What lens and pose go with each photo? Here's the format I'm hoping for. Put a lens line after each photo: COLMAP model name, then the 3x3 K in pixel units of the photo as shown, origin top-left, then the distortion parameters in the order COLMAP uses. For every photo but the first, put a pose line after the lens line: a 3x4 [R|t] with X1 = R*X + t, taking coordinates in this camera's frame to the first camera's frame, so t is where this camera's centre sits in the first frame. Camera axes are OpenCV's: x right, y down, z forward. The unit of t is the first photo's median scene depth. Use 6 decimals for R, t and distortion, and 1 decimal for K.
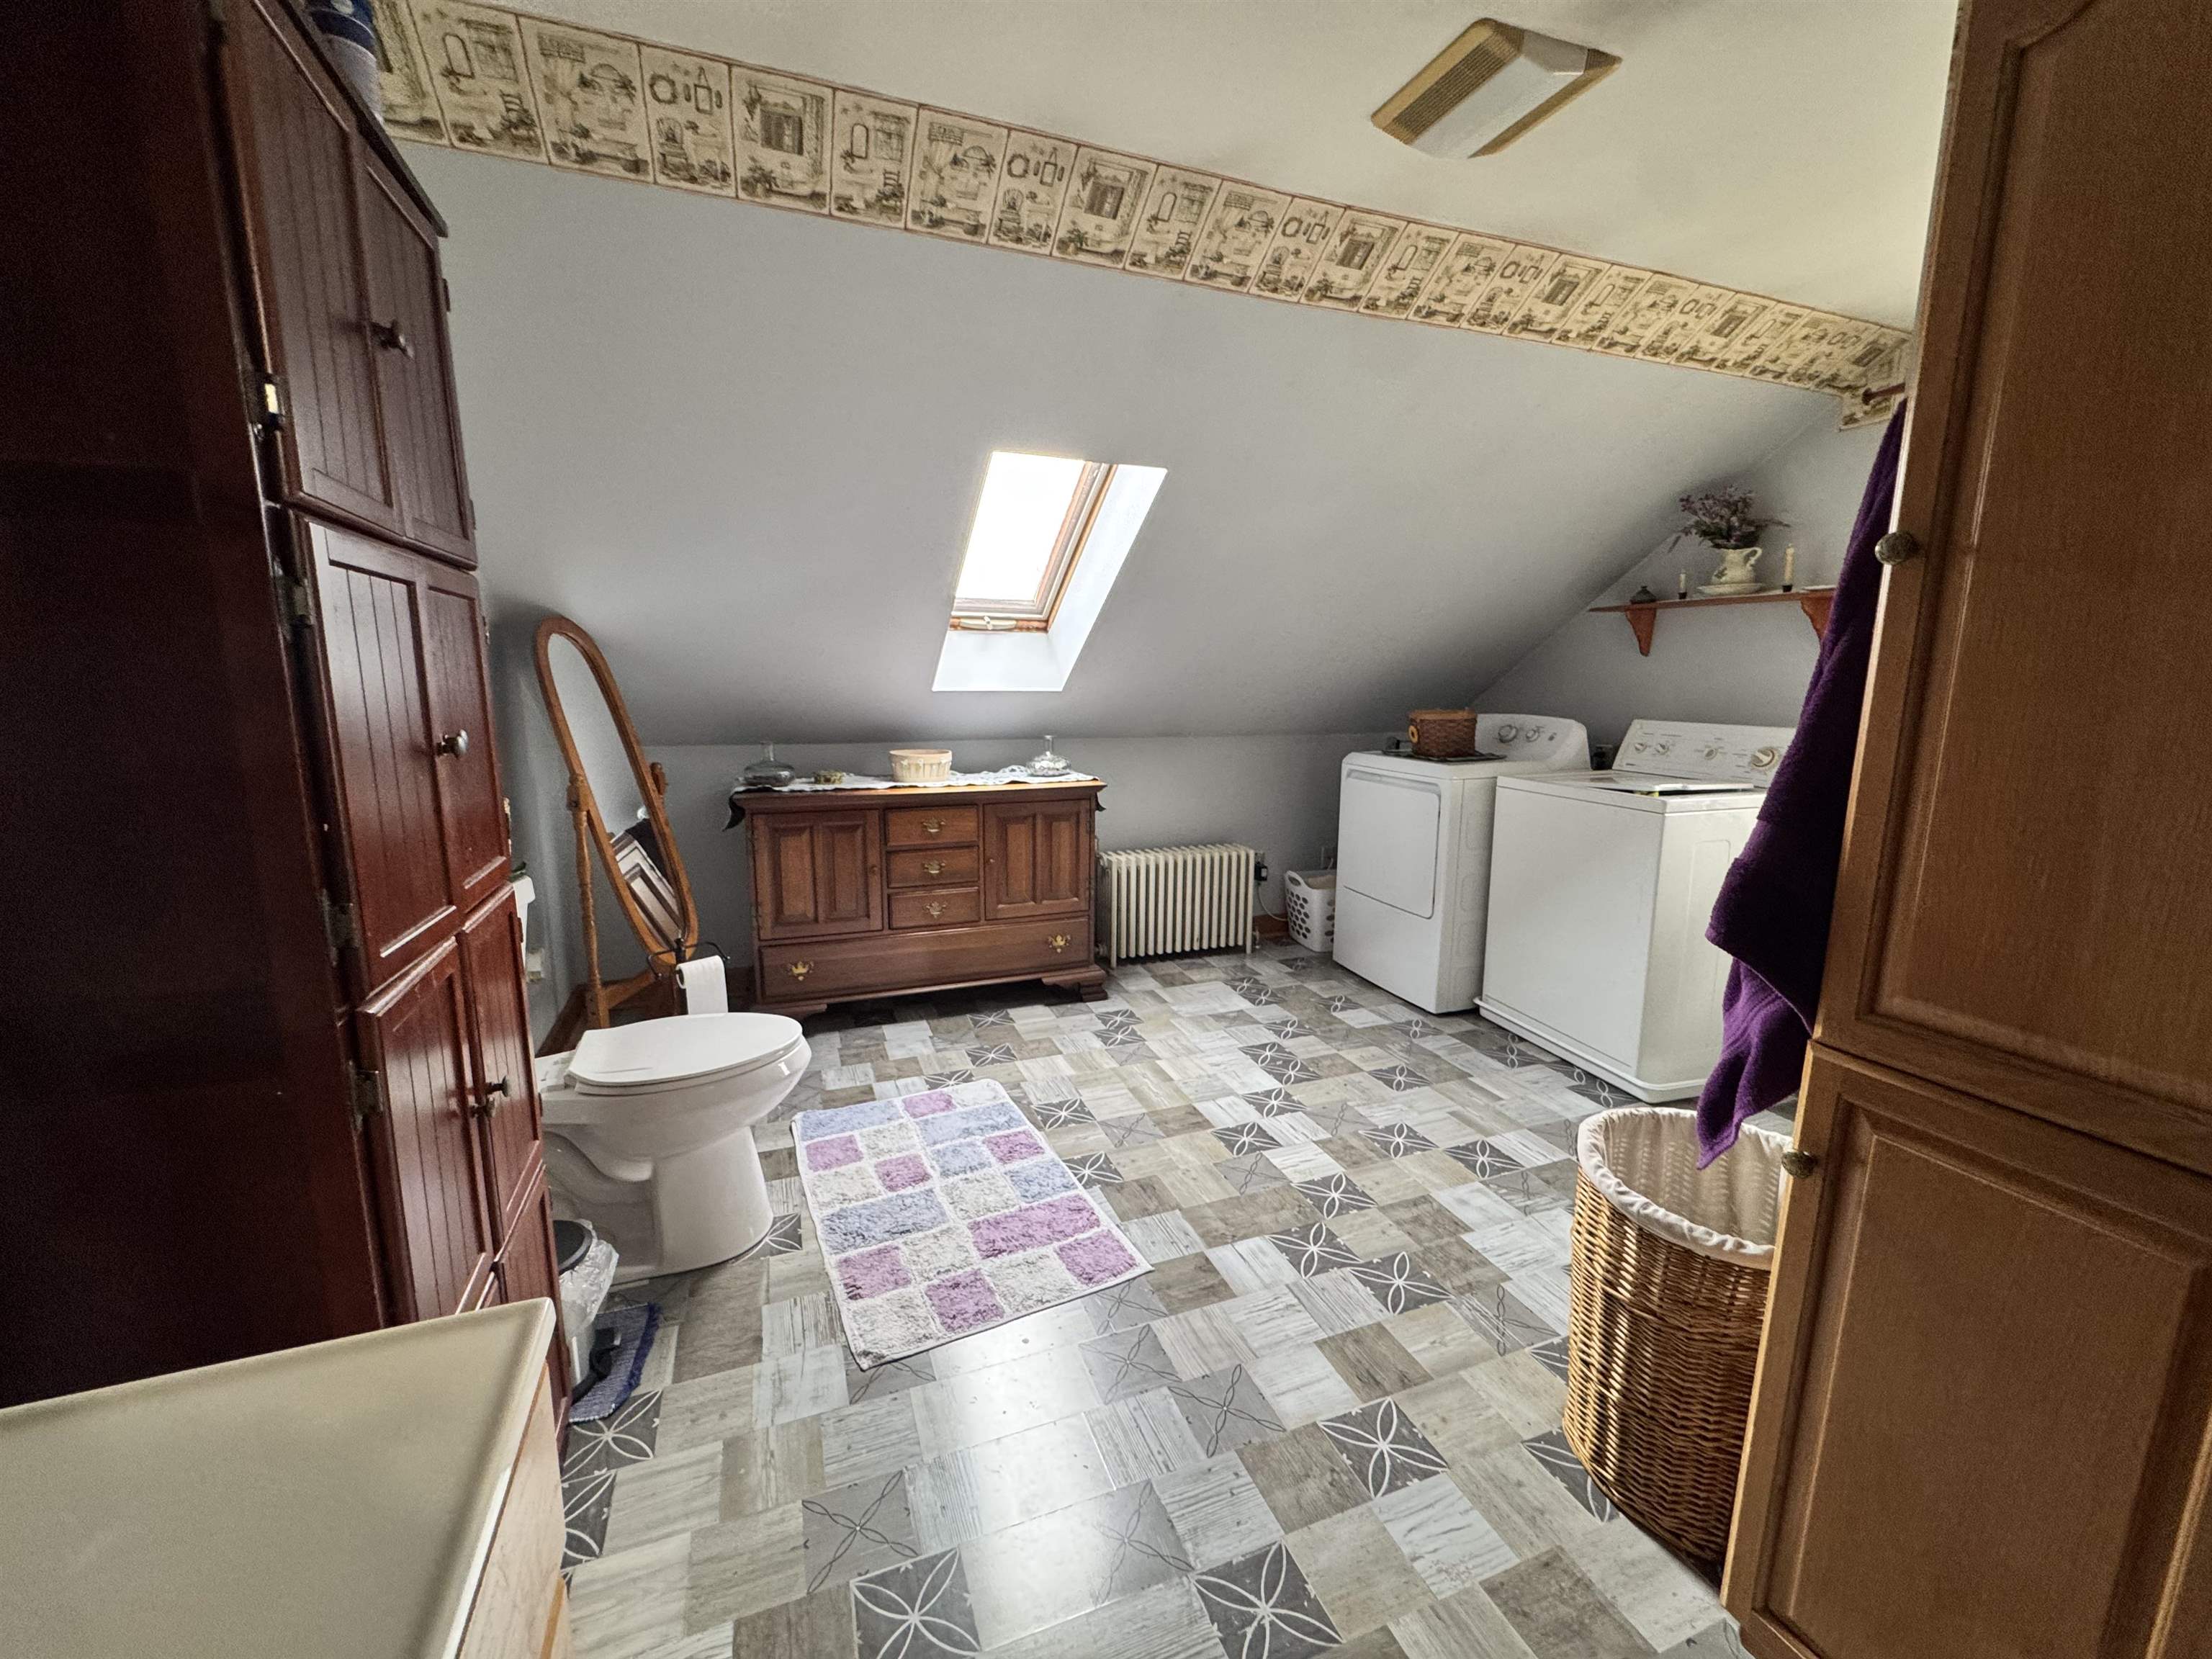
lens RADIAL K [[881.6, 0, 1100.8], [0, 881.6, 825.6], [0, 0, 1]] dist [-0.003354, -0.000363]
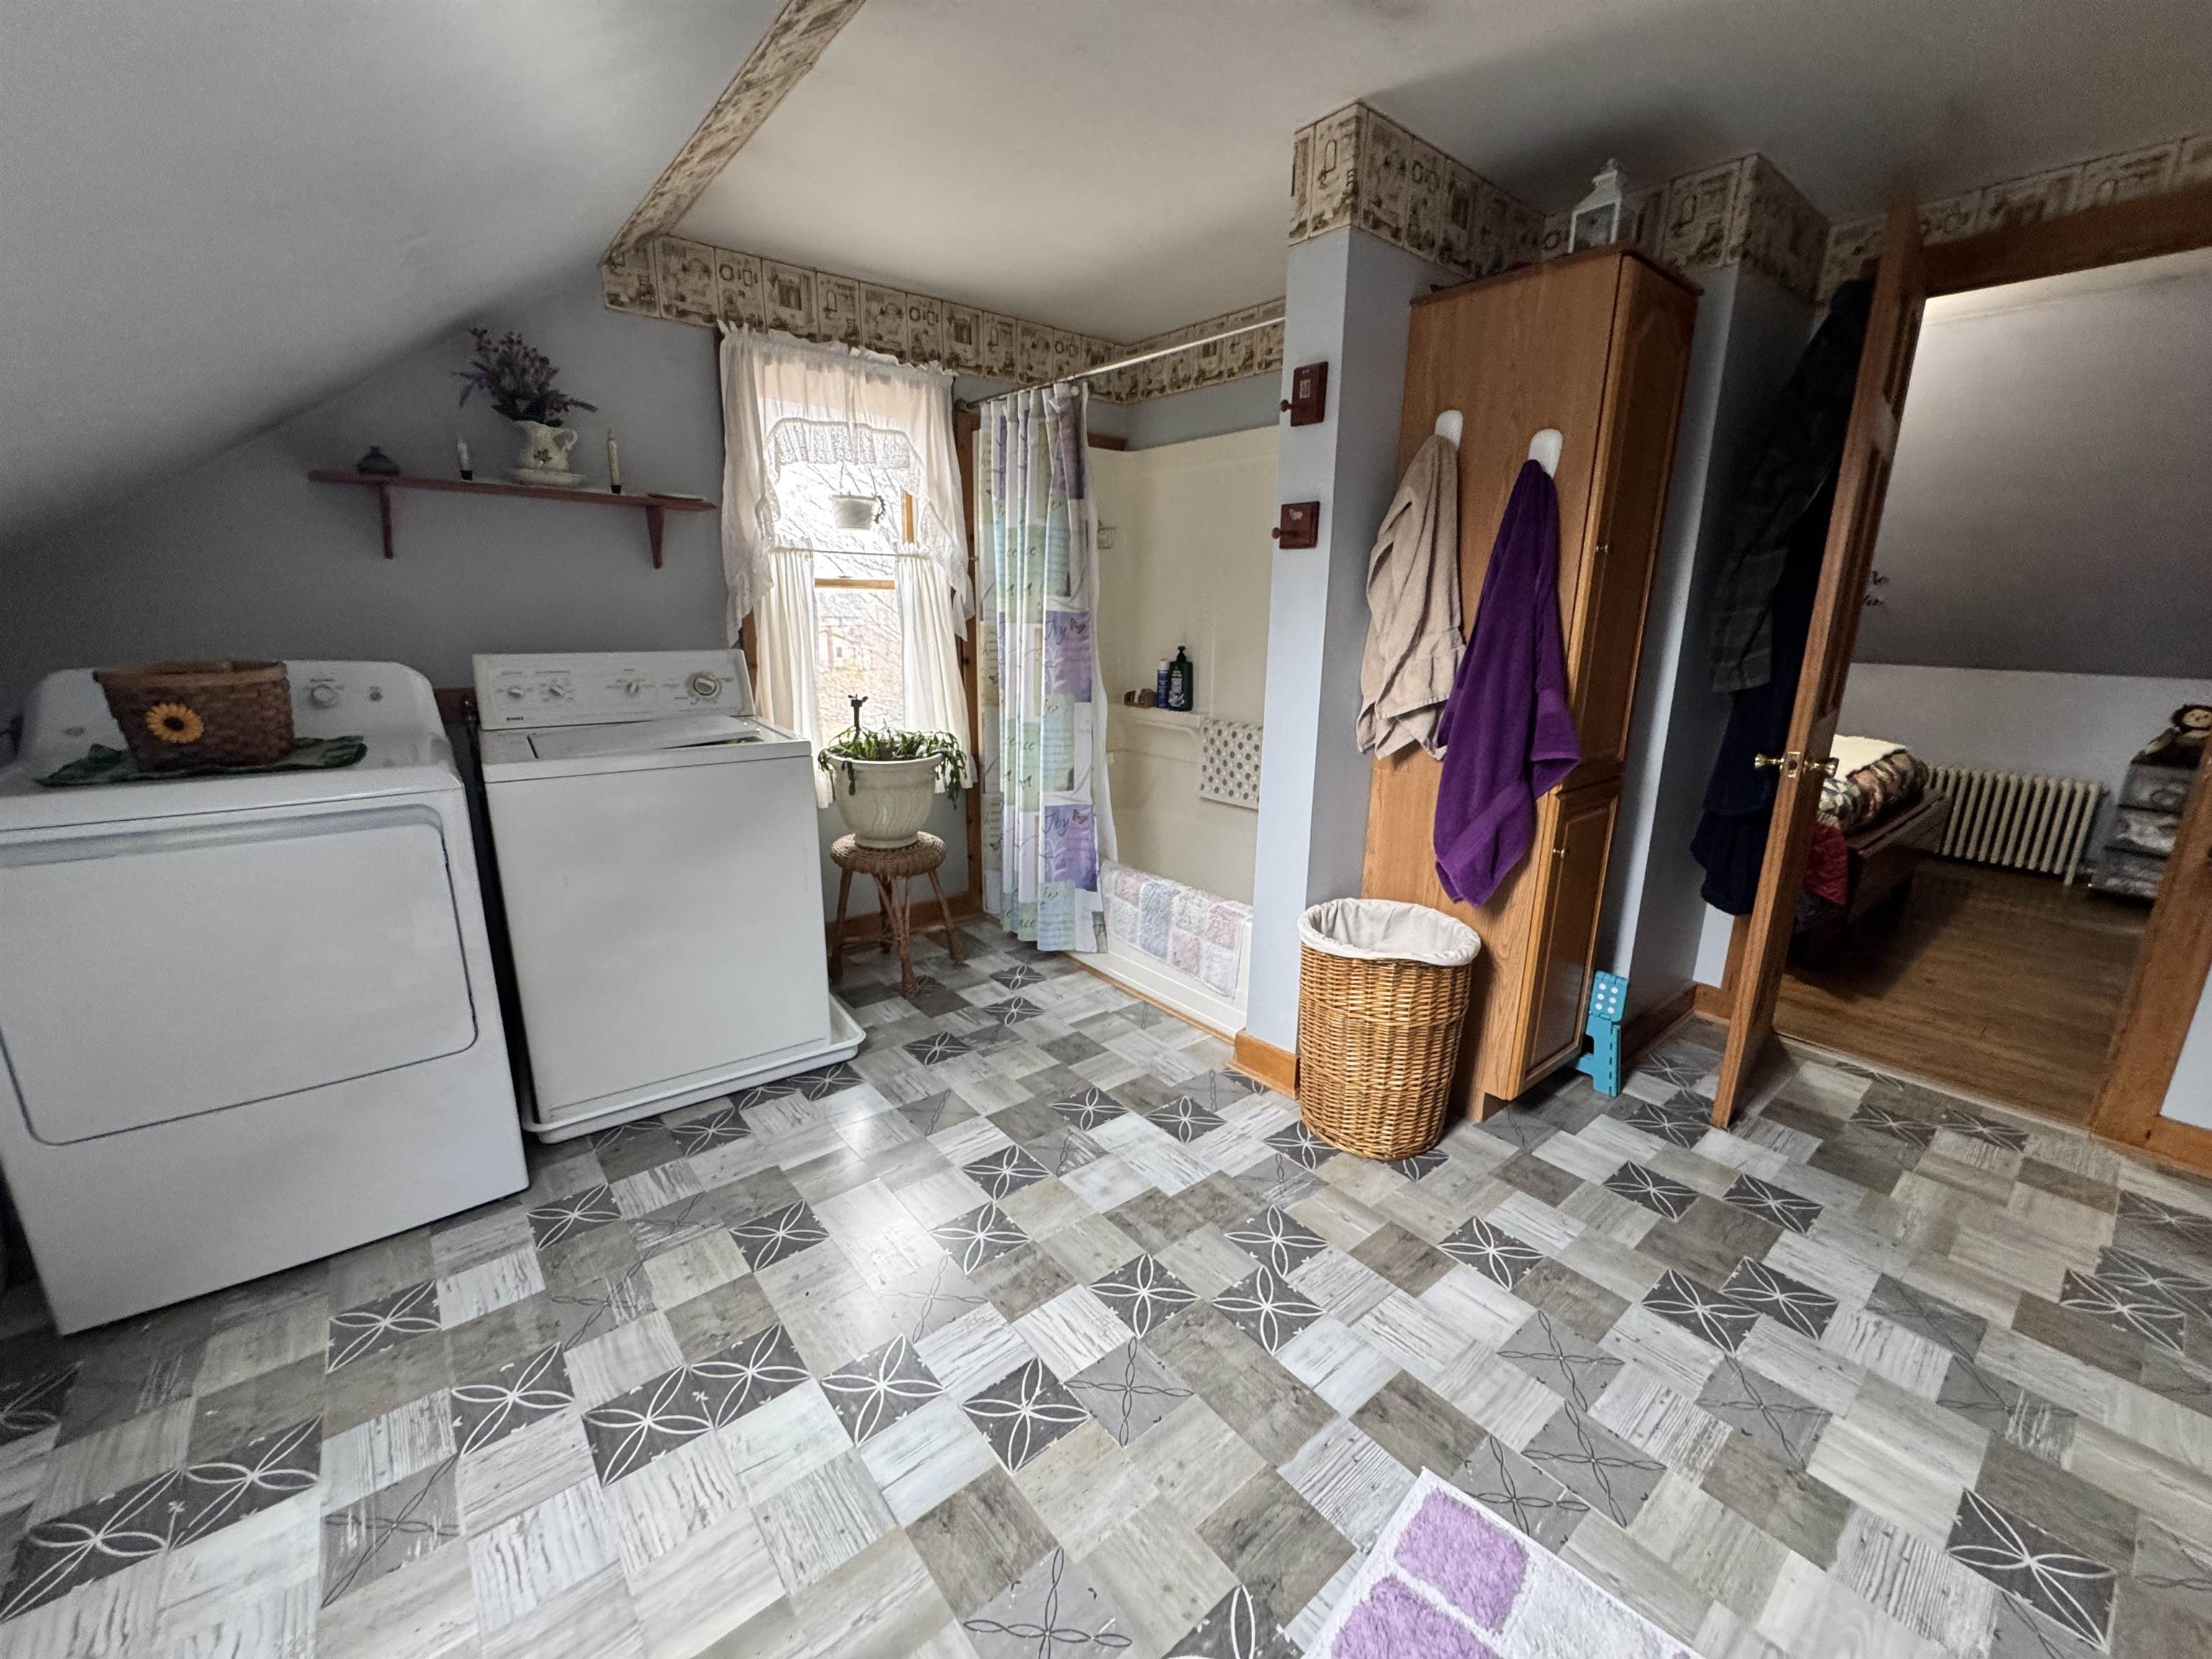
lens RADIAL K [[881.6, 0, 1110.5], [0, 881.6, 824.8], [0, 0, 1]] dist [-0.003354, -0.000363]
pose [[-0.319172, -0.239411, 0.916958, -0.284837], [0.143527, 0.944192, 0.296481, -0.168751], [-0.936765, 0.226237, -0.266998, 0.988821]]
